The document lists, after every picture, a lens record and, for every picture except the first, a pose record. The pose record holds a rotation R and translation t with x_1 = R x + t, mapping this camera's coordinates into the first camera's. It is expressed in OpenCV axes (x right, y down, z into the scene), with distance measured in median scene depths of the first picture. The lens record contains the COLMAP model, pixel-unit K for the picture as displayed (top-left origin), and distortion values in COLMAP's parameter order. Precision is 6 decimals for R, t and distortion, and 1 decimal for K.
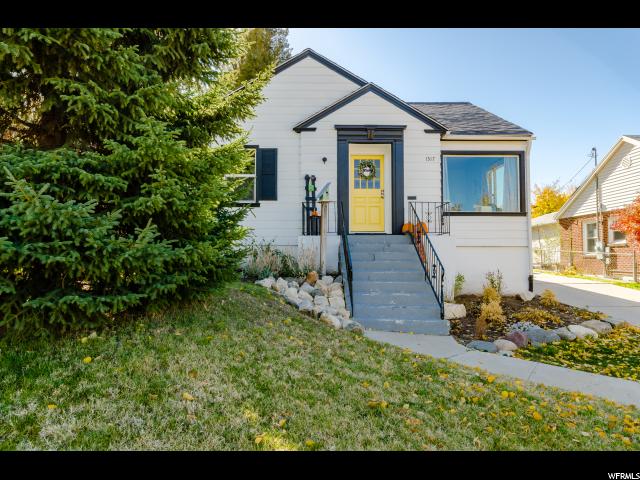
lens RADIAL K [[409.9, 0, 319.9], [0, 409.9, 240.0], [0, 0, 1]] dist [0.001376, -0.000253]
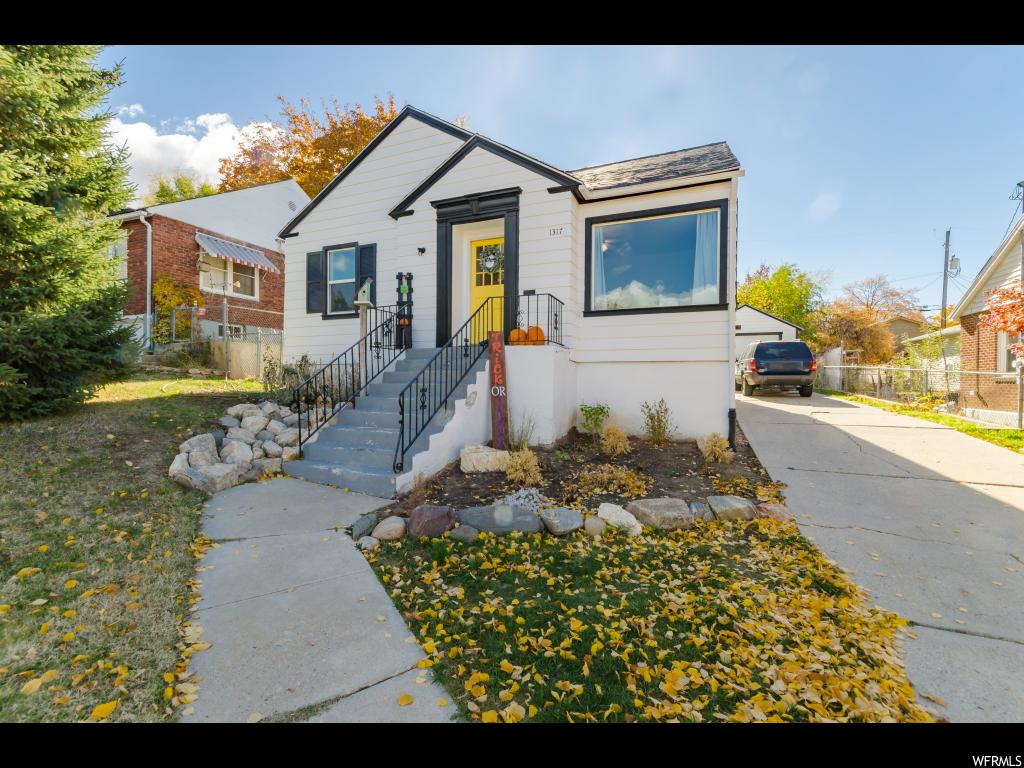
lens RADIAL K [[447.4, 0, 514.1], [0, 447.4, 385.0], [0, 0, 1]] dist [0.001307, 0.000105]
pose [[0.919736, 0.006545, -0.392482, 0.491096], [0.011884, 0.998938, 0.044507, 0.018006], [0.392356, -0.045599, 0.918682, 0.292135]]
